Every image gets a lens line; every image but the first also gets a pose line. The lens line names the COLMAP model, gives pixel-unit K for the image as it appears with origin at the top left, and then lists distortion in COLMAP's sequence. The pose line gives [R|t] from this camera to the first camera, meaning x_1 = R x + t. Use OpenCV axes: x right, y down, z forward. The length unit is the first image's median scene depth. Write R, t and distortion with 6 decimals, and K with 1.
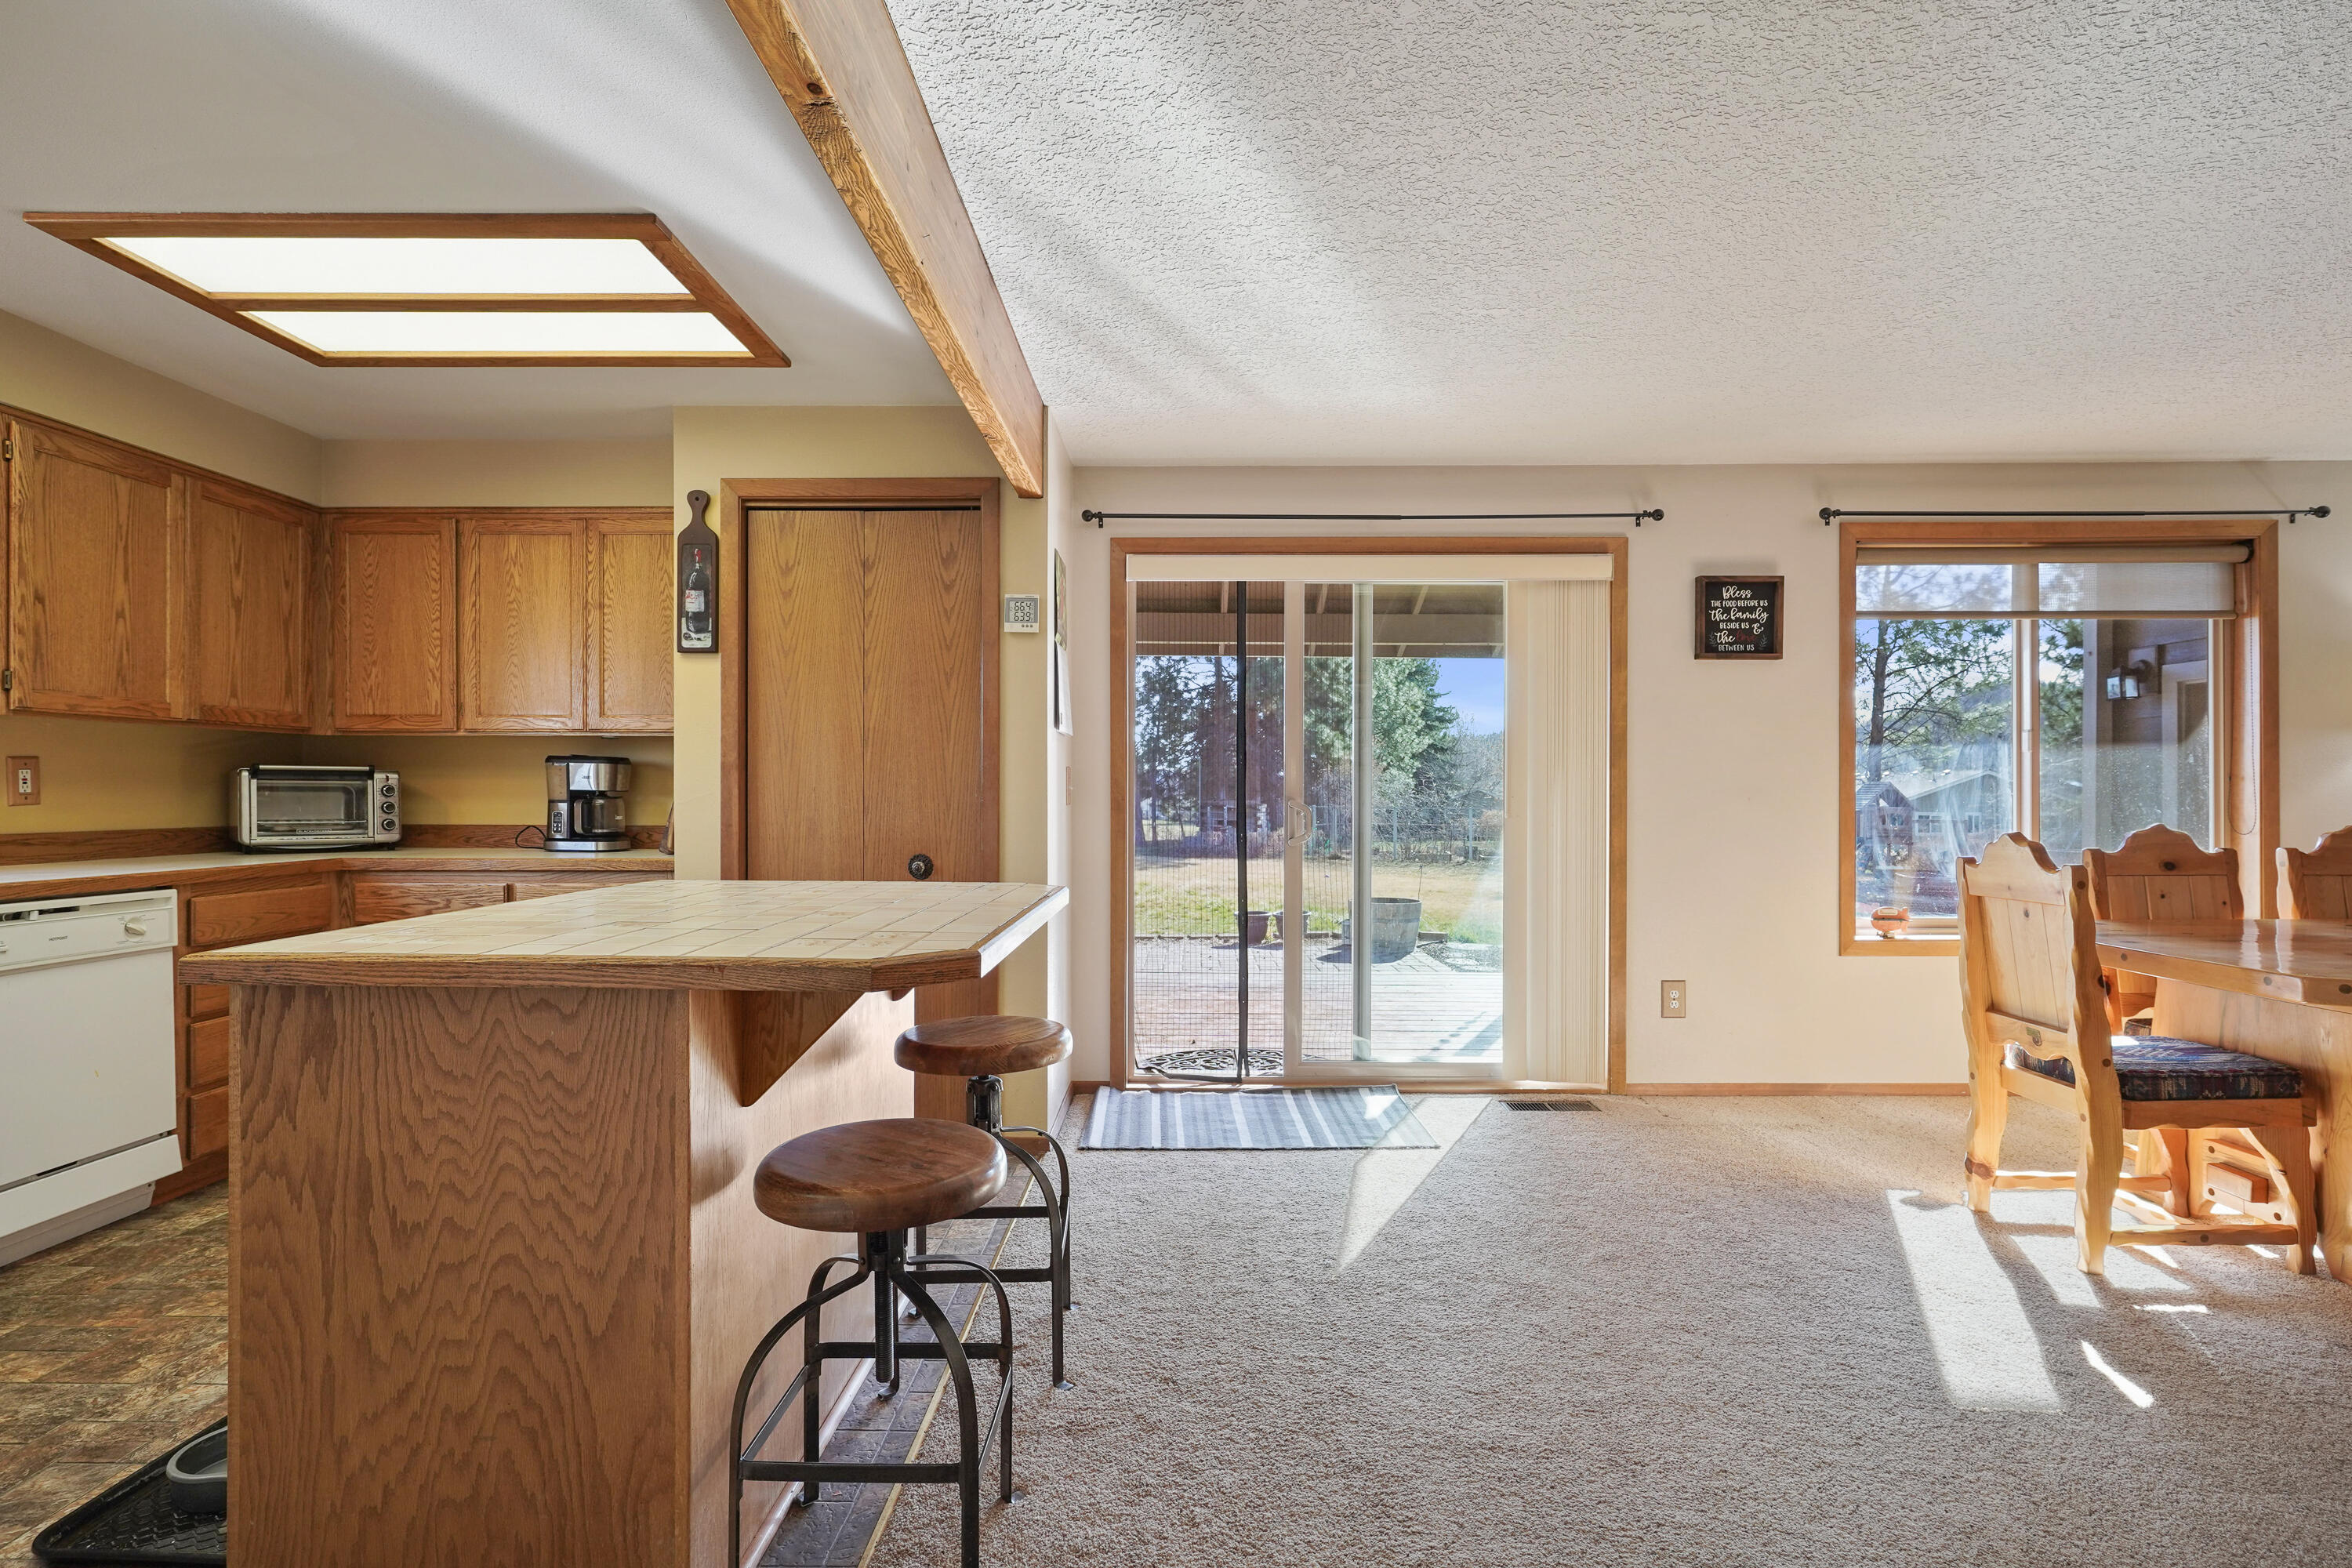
lens RADIAL K [[1136.1, 0, 1177.1], [0, 1136.1, 791.6], [0, 0, 1]] dist [0.000959, 0.000849]
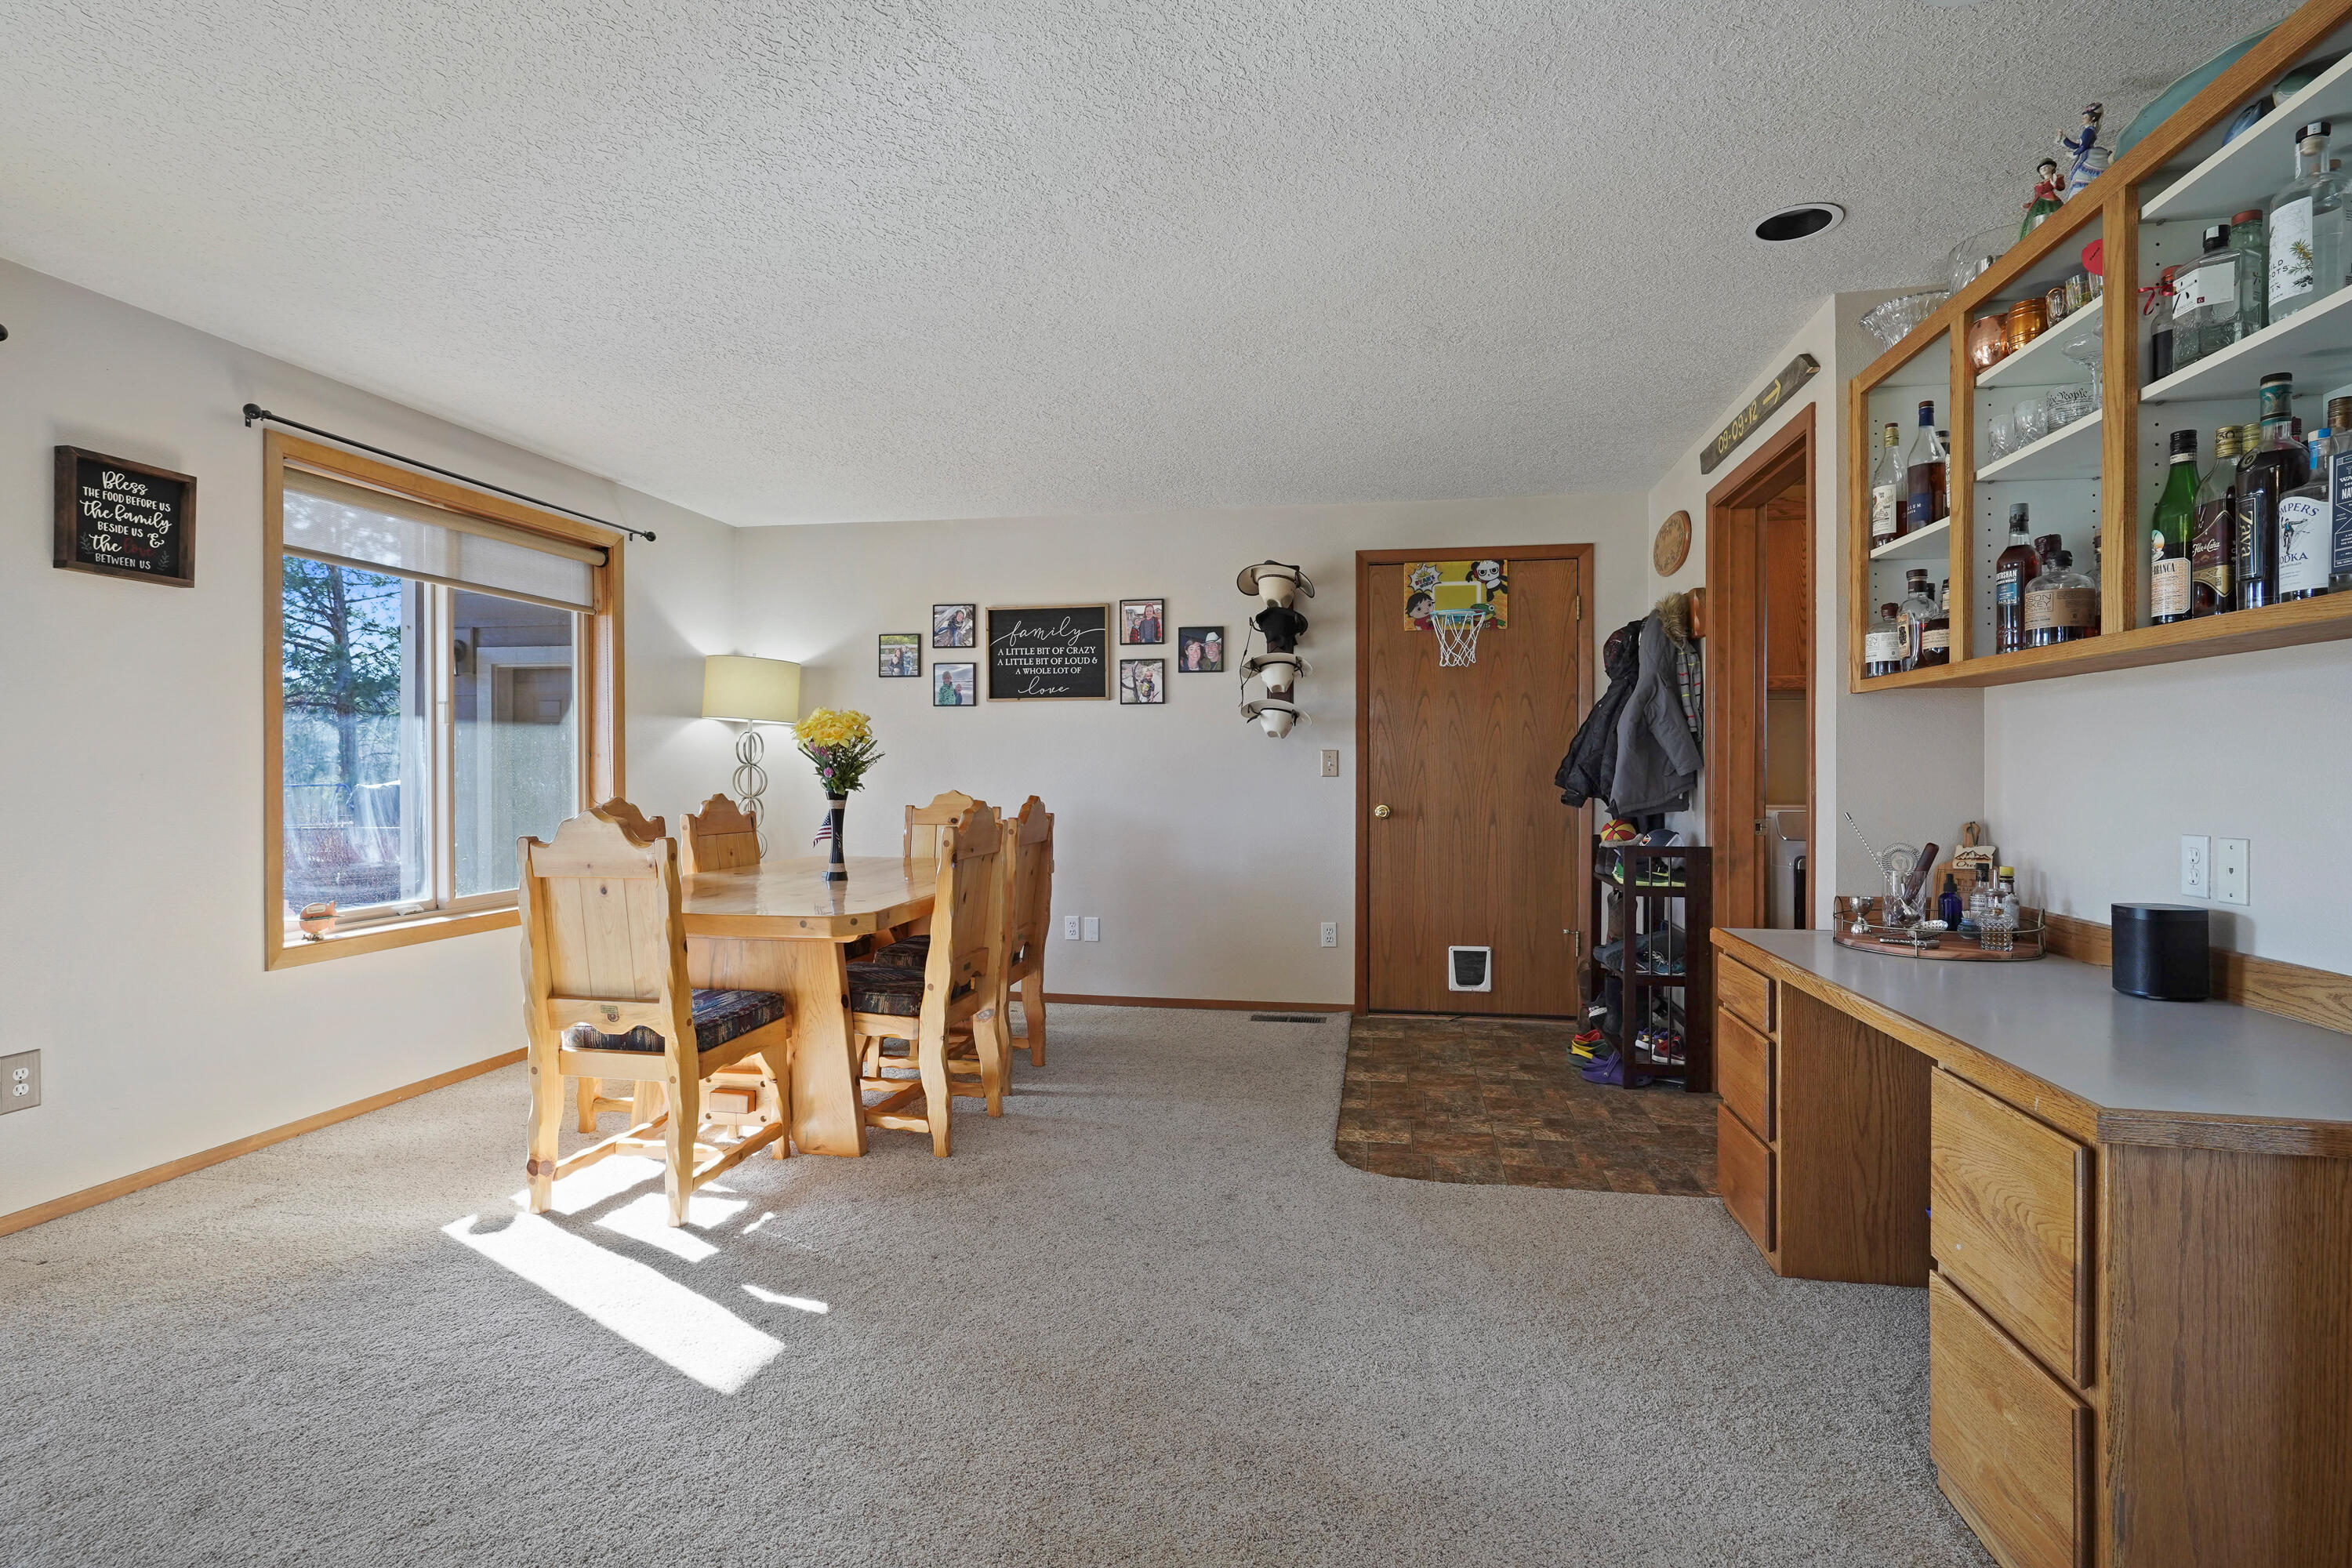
lens RADIAL K [[1137.6, 0, 1182.0], [0, 1137.6, 779.7], [0, 0, 1]] dist [-0.003336, 0.001419]
pose [[0.167546, -0.009278, 0.985821, -0.099075], [-0.003416, 0.999944, 0.009991, -0.000367], [-0.985858, -0.005042, 0.167505, 0.242490]]
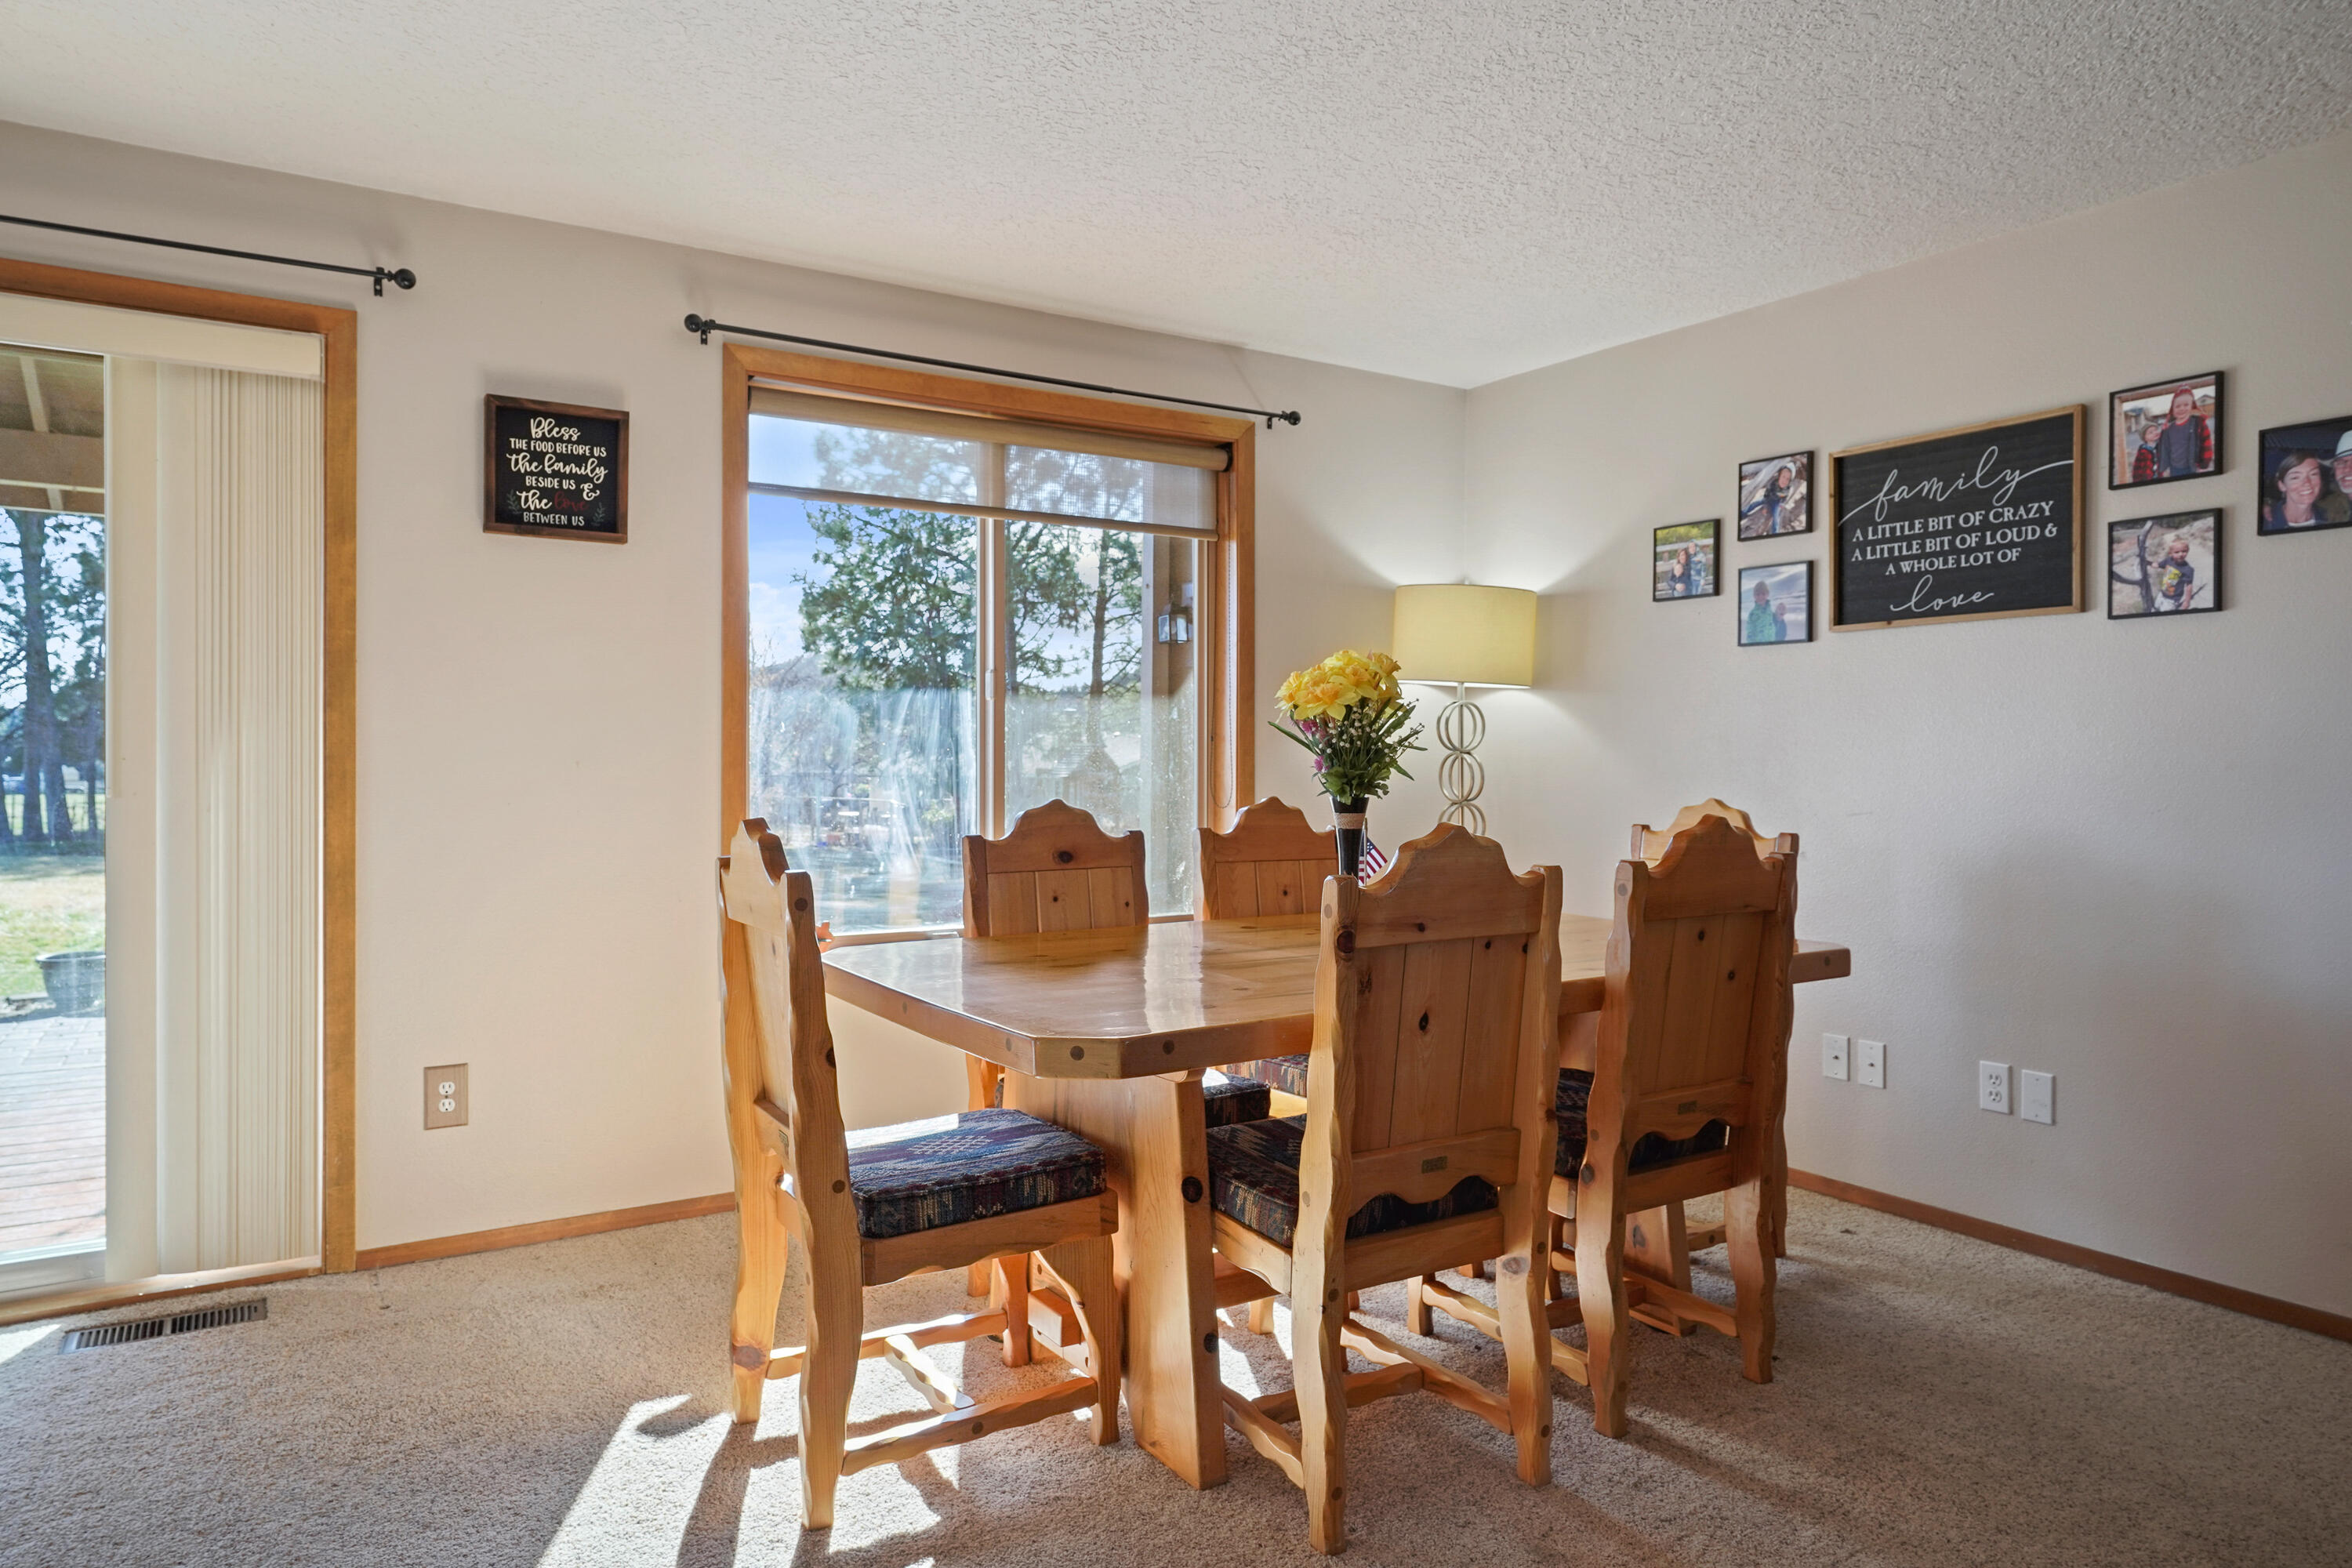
lens RADIAL K [[1477.2, 0, 1167.4], [0, 1477.2, 782.1], [0, 0, 1]] dist [-0.001259, 0.000981]
pose [[0.836558, -0.006294, 0.547842, 0.344447], [-0.004601, 0.999818, 0.018512, 0.000126], [-0.547858, -0.018007, 0.836377, 0.148108]]
